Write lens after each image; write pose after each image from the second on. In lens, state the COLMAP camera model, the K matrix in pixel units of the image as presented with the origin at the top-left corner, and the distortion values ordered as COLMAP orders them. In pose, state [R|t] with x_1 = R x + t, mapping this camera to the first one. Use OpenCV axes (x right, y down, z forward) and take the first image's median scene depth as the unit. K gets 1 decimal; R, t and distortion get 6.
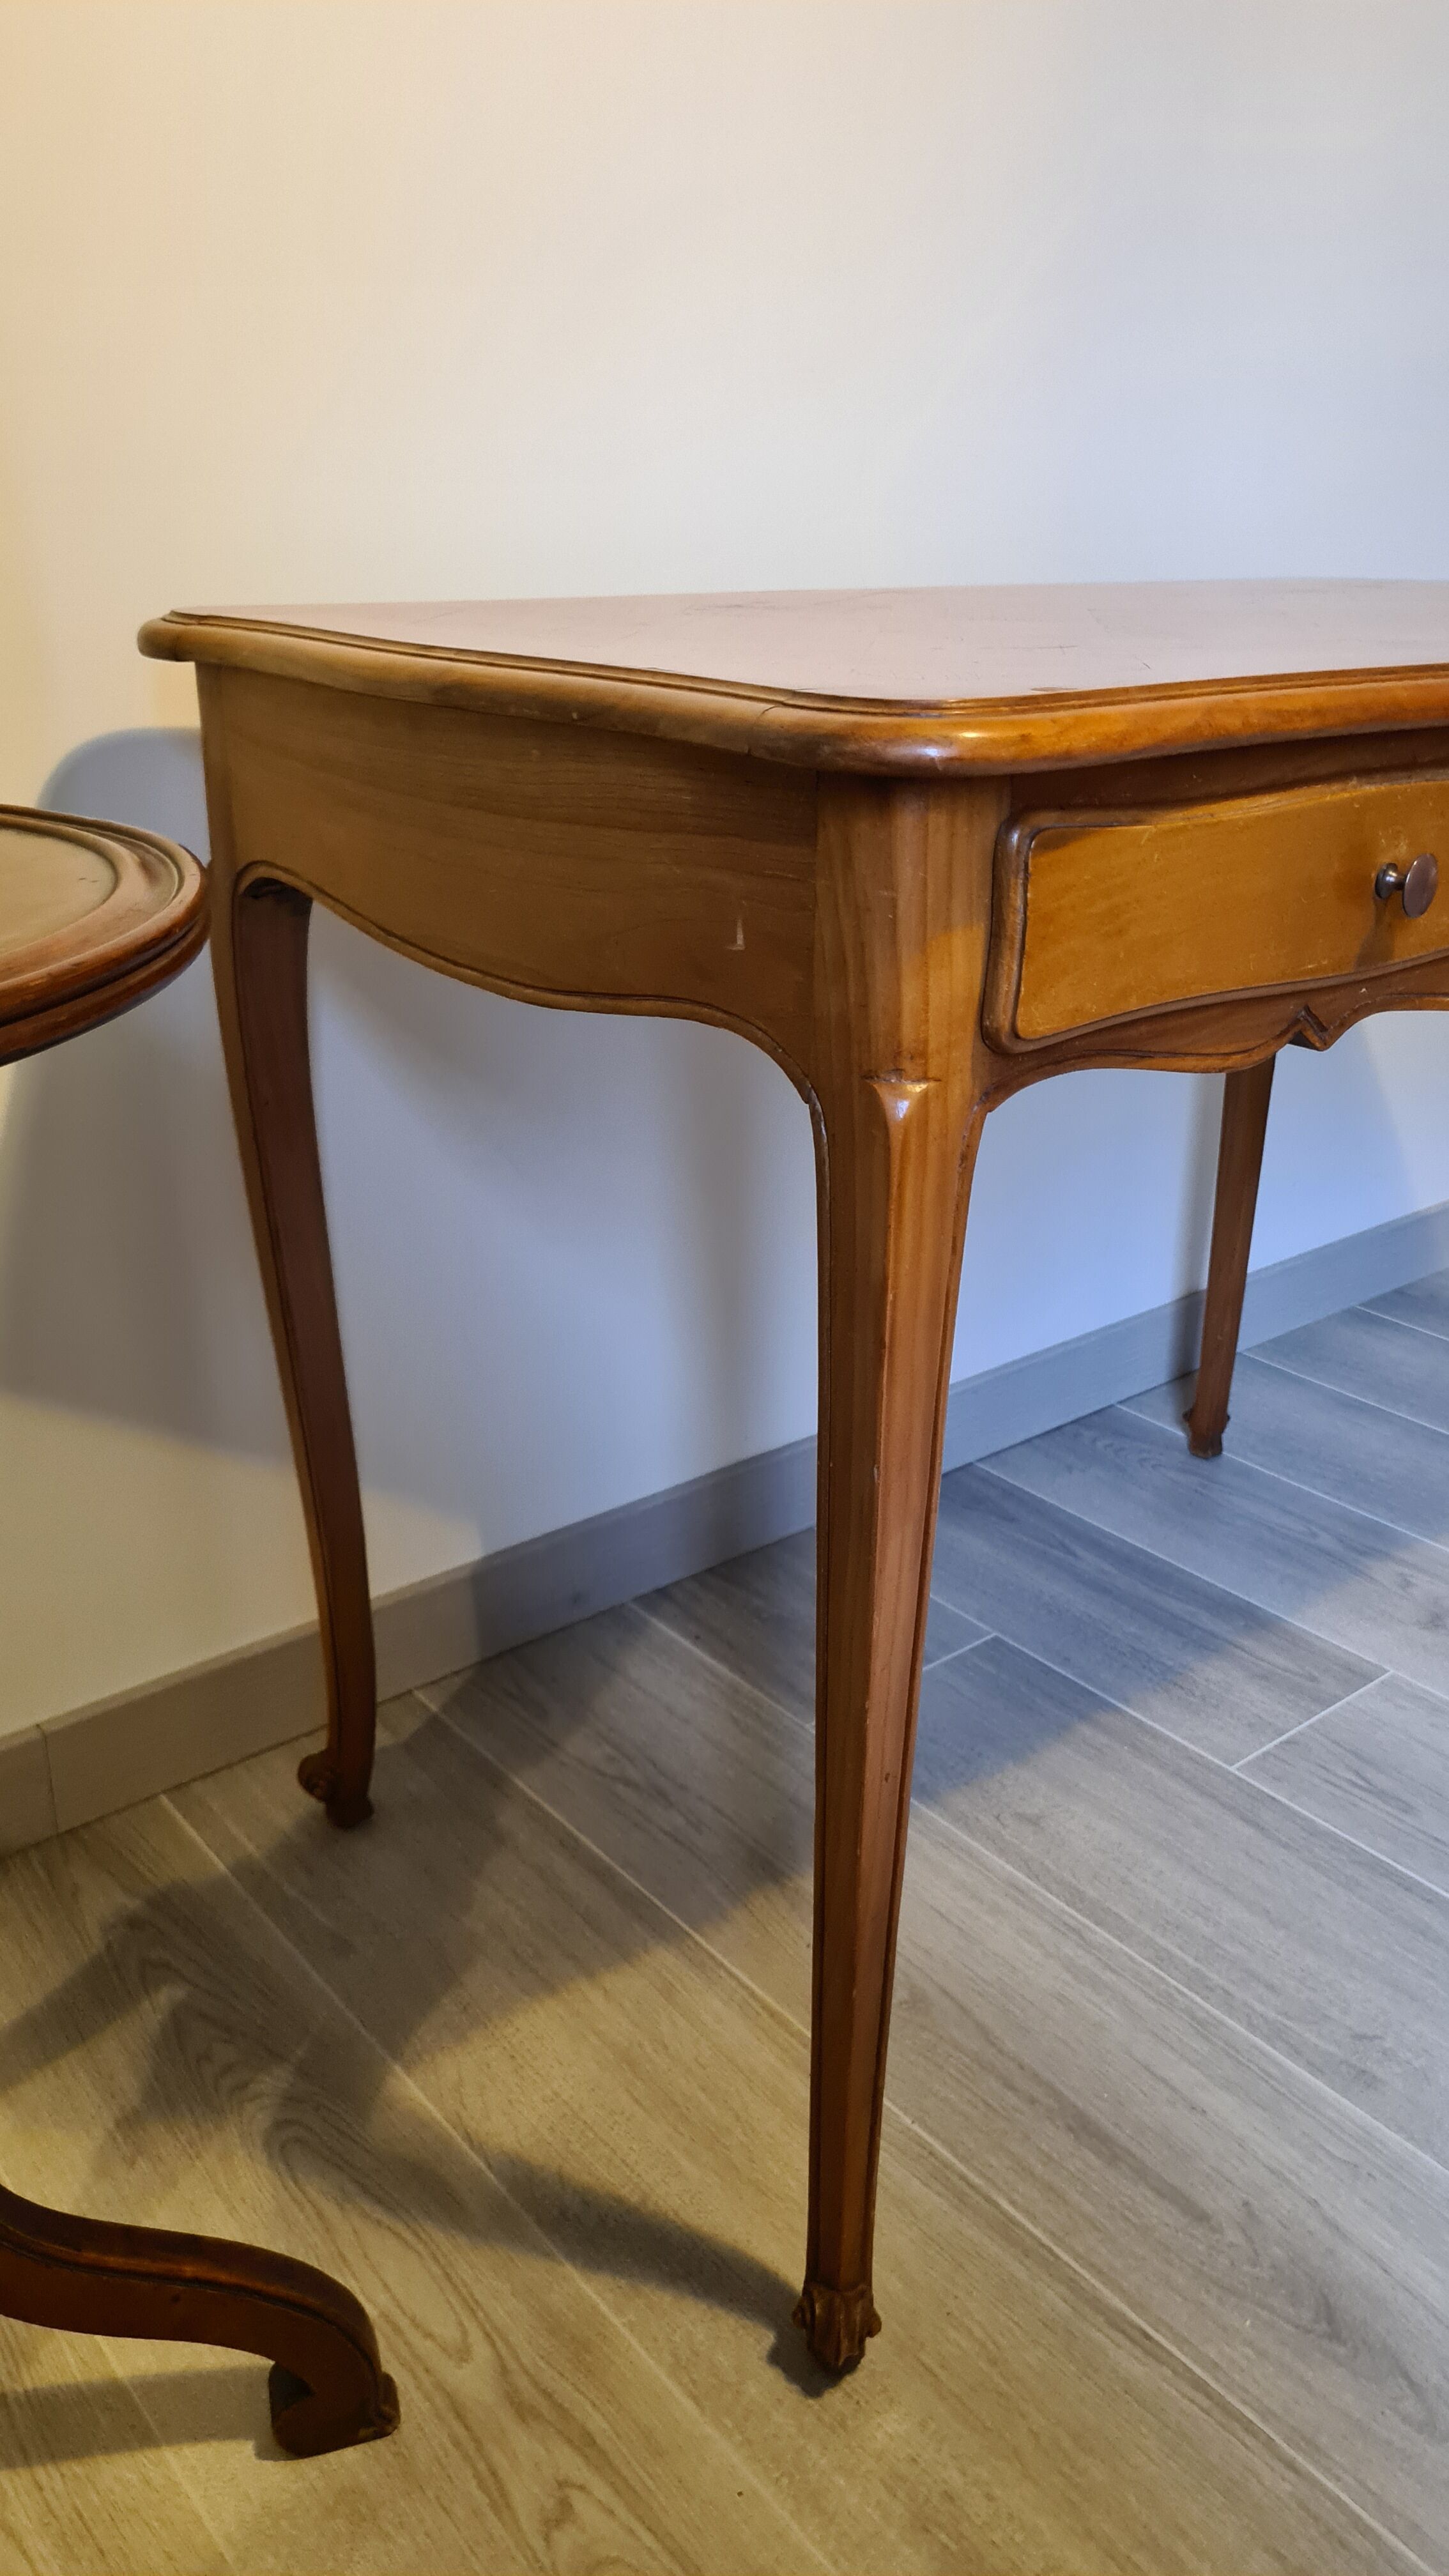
lens RADIAL K [[1962.3, 0, 712.1], [0, 1962.3, 1268.4], [0, 0, 1]] dist [0.056789, -0.051867]
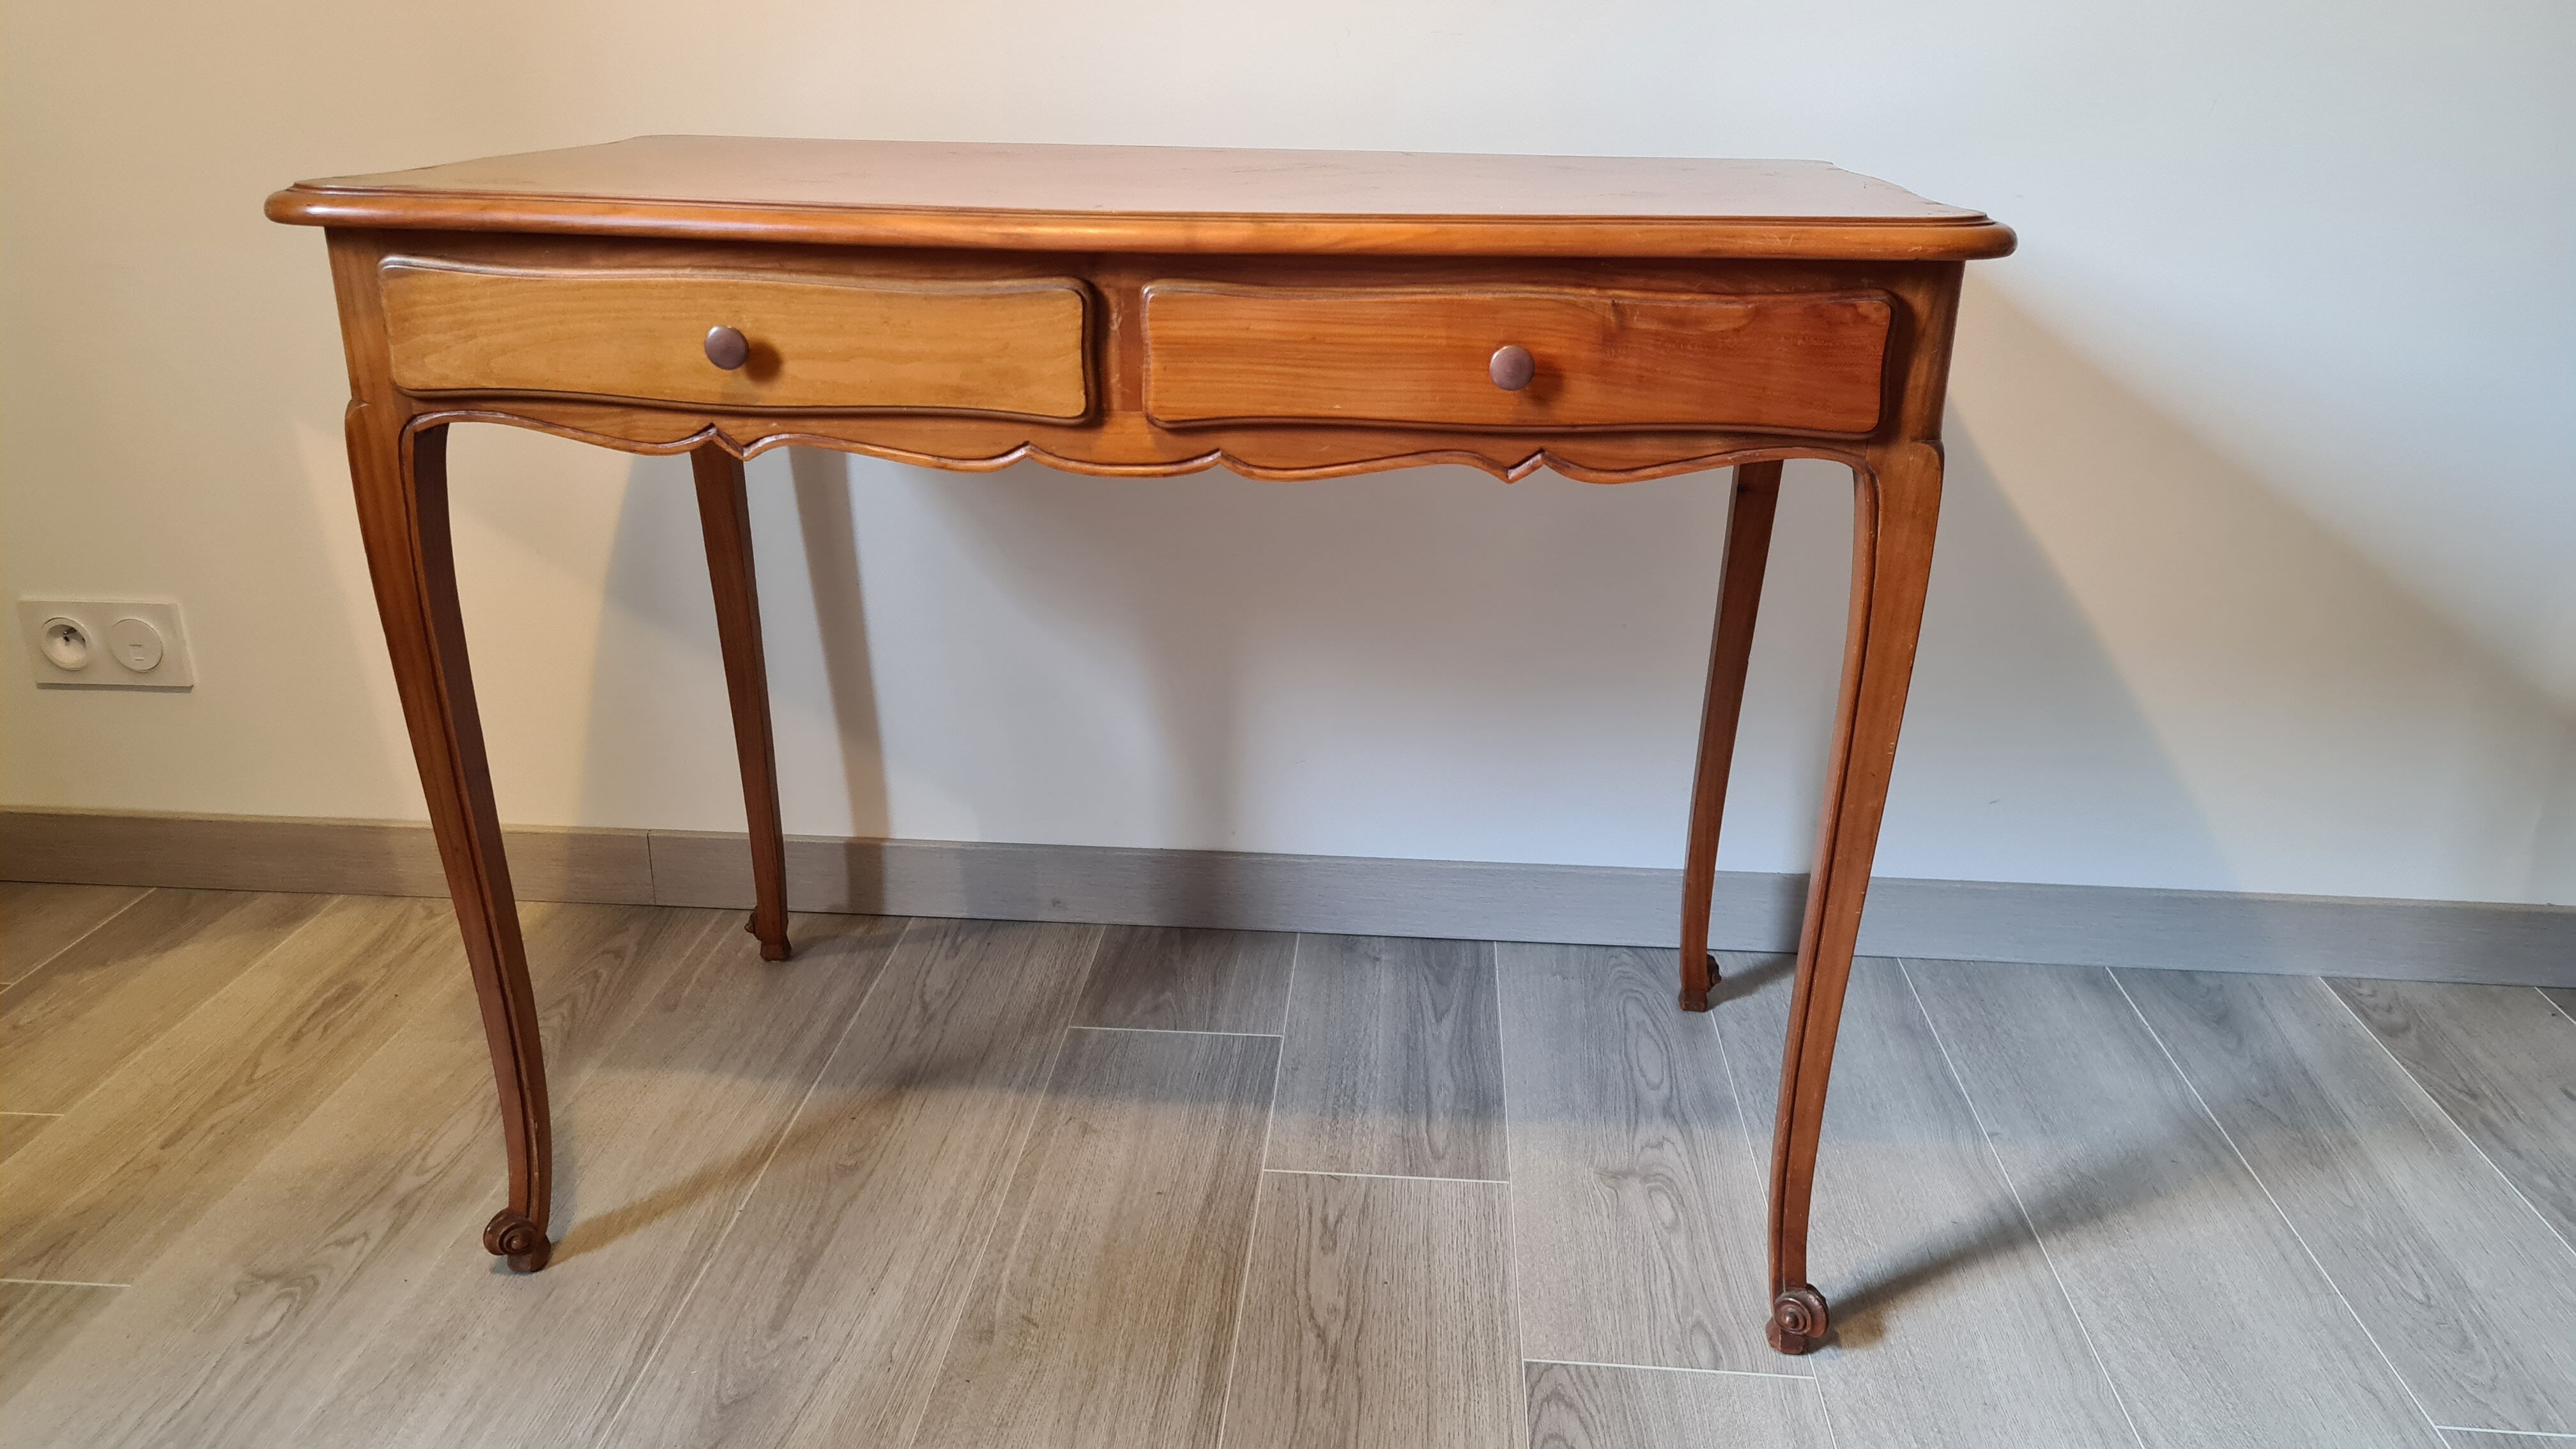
lens RADIAL K [[1937.3, 0, 1297.6], [0, 1937.3, 722.5], [0, 0, 1]] dist [0.066104, -0.053034]
pose [[0.728722, 0.229406, -0.645242, 1.057124], [-0.258256, 0.964712, 0.051320, -0.069277], [0.634246, 0.129240, 0.762252, 0.126655]]
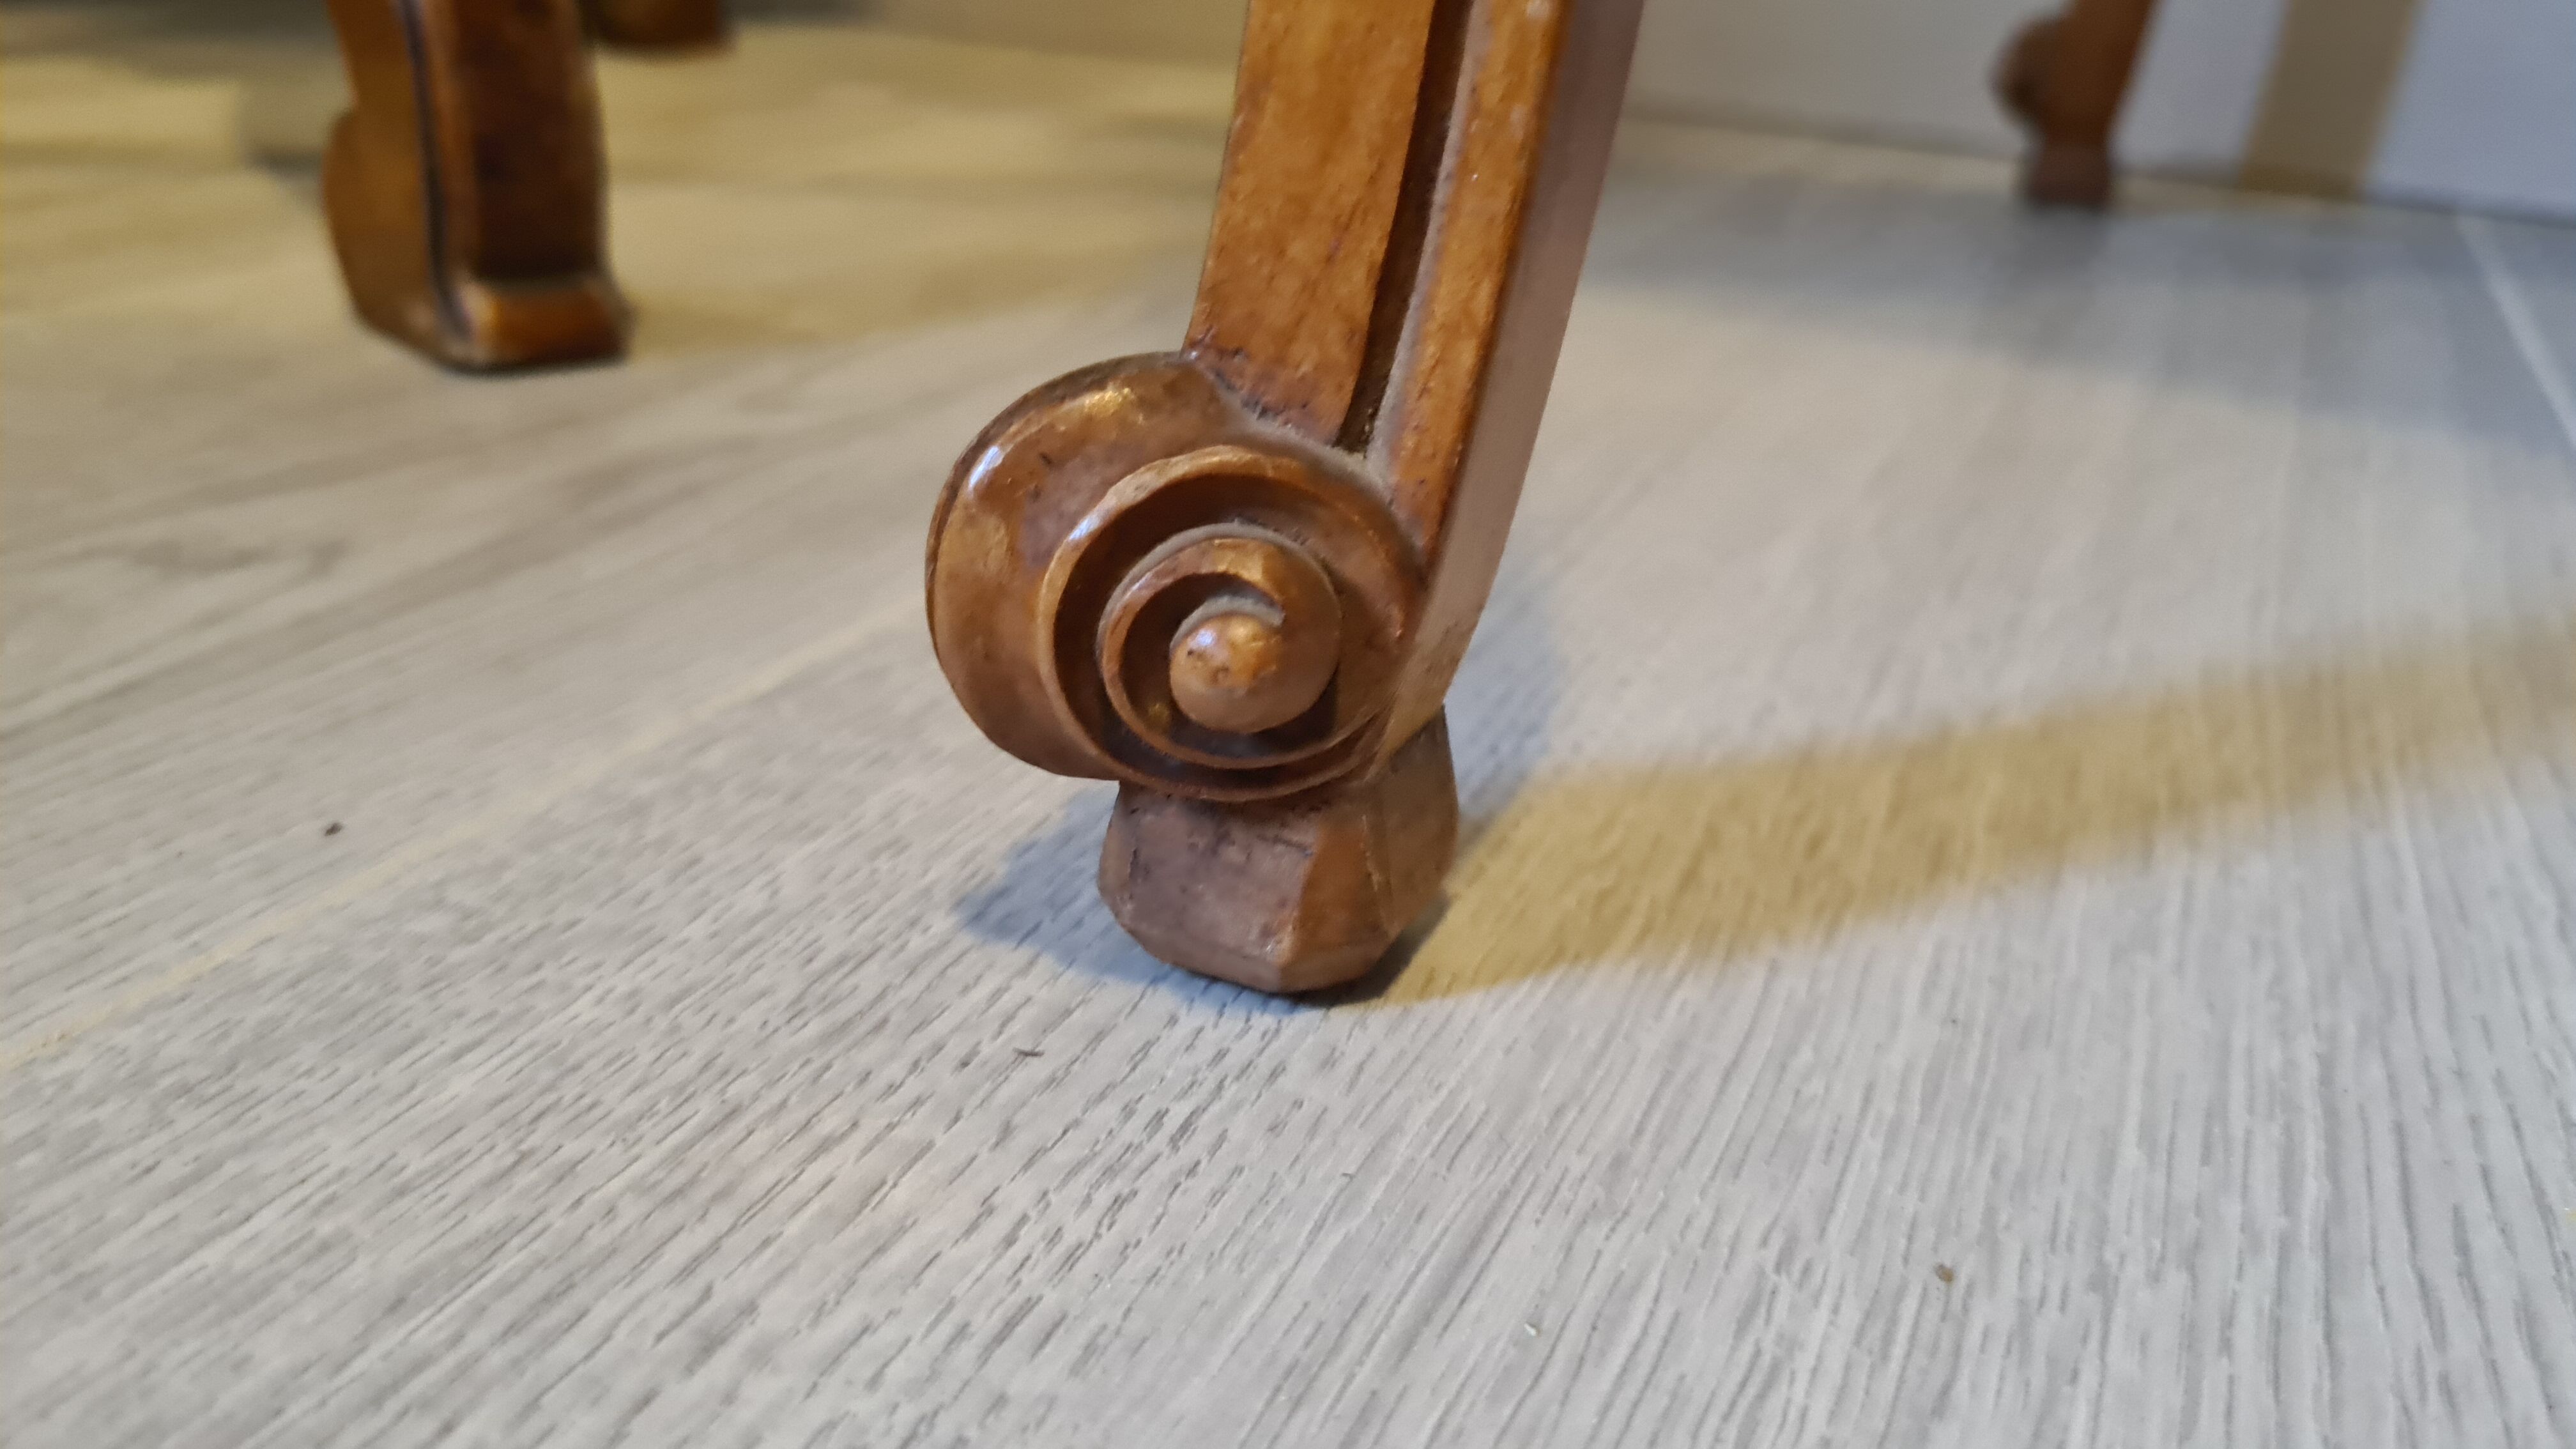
lens RADIAL K [[1962.3, 0, 1265.4], [0, 1962.3, 724.3], [0, 0, 1]] dist [0.056789, -0.051867]
pose [[0.429082, 0.358255, -0.829182, 0.156023], [-0.369330, 0.907323, 0.200897, 0.377406], [0.824308, 0.220040, 0.521630, 0.690964]]
